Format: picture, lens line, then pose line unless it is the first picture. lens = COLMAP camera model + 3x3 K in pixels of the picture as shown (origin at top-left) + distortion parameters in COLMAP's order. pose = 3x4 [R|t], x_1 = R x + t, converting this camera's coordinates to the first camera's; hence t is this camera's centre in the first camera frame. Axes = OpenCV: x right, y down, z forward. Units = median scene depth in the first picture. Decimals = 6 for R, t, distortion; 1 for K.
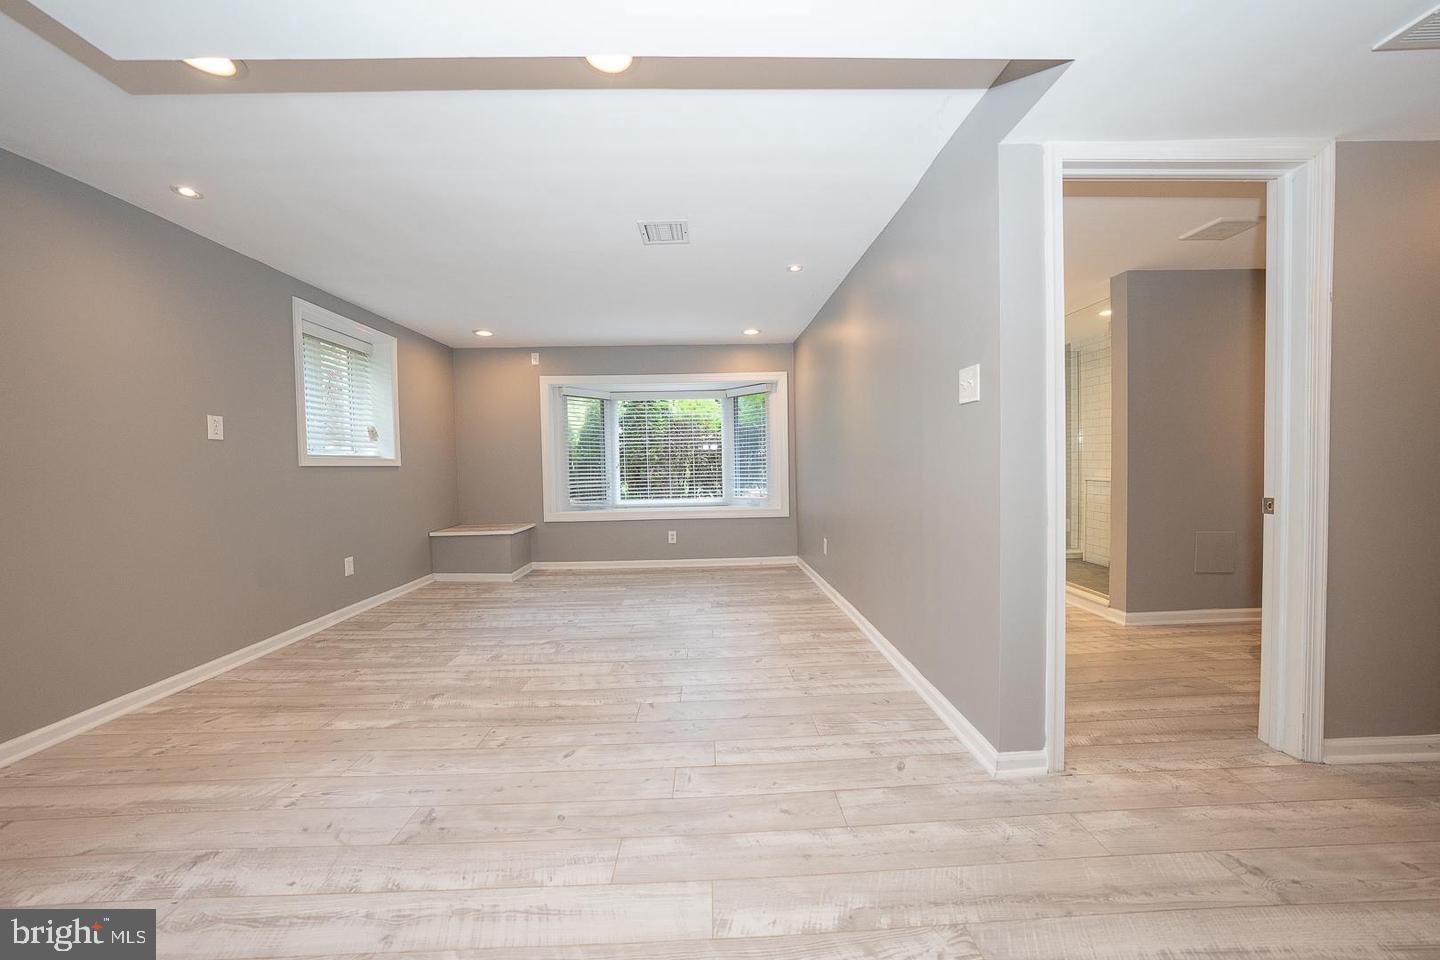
lens RADIAL K [[493.5, 0, 728.1], [0, 493.5, 473.7], [0, 0, 1]] dist [-0.022536, 0.003800]
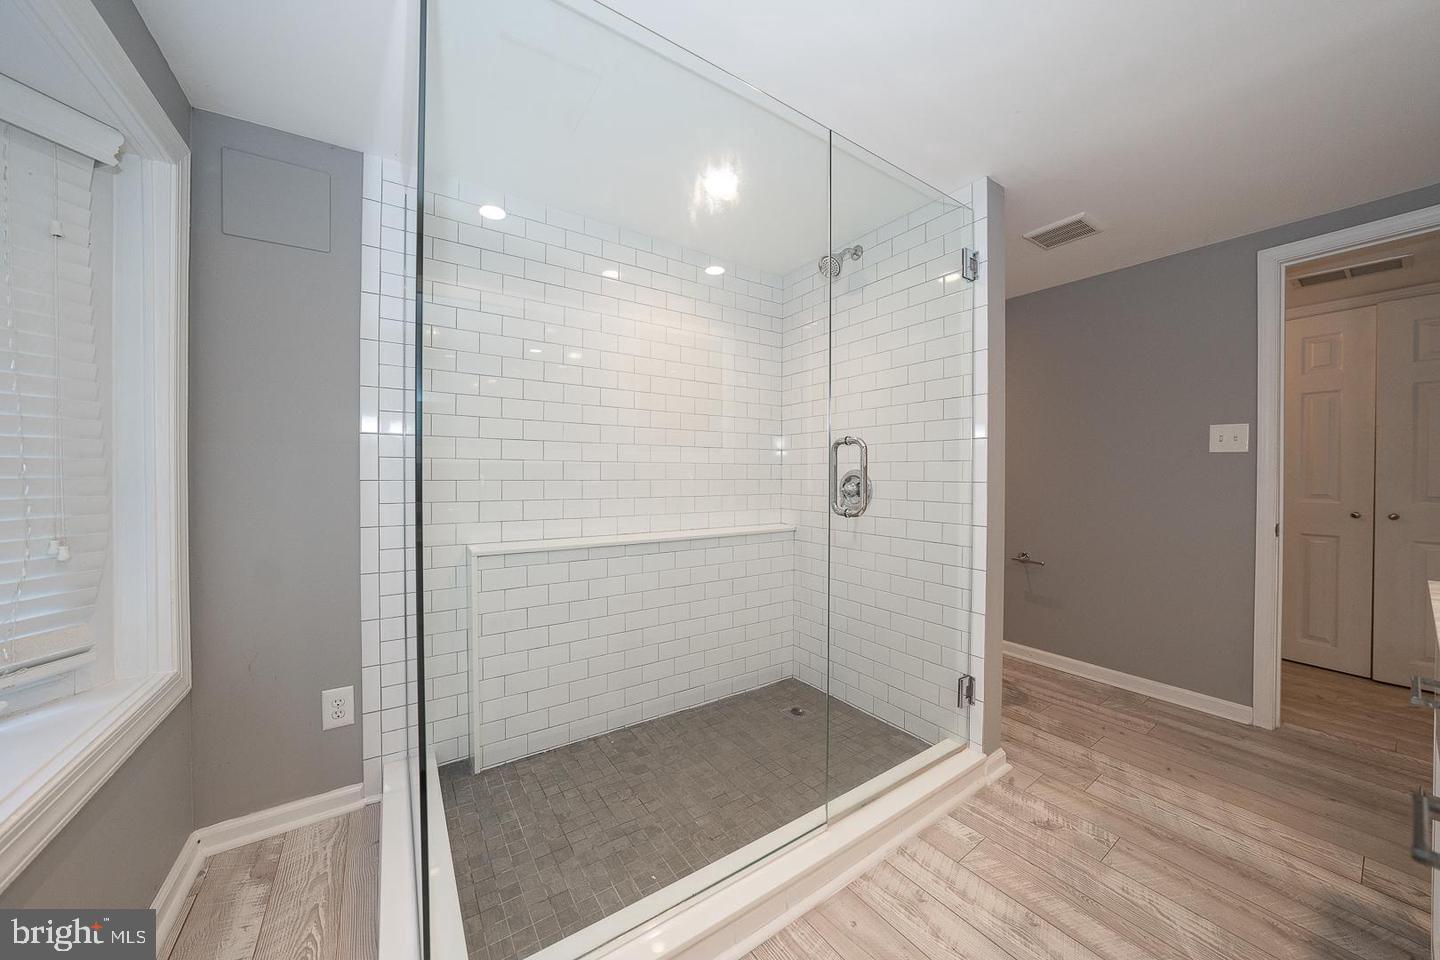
lens RADIAL K [[493.5, 0, 724.6], [0, 493.5, 478.3], [0, 0, 1]] dist [-0.022536, 0.003800]
pose [[-0.538131, 0.011277, 0.842786, 0.092072], [0.031845, 0.999469, 0.006960, -0.011274], [-0.842260, 0.030583, -0.538204, 0.299230]]
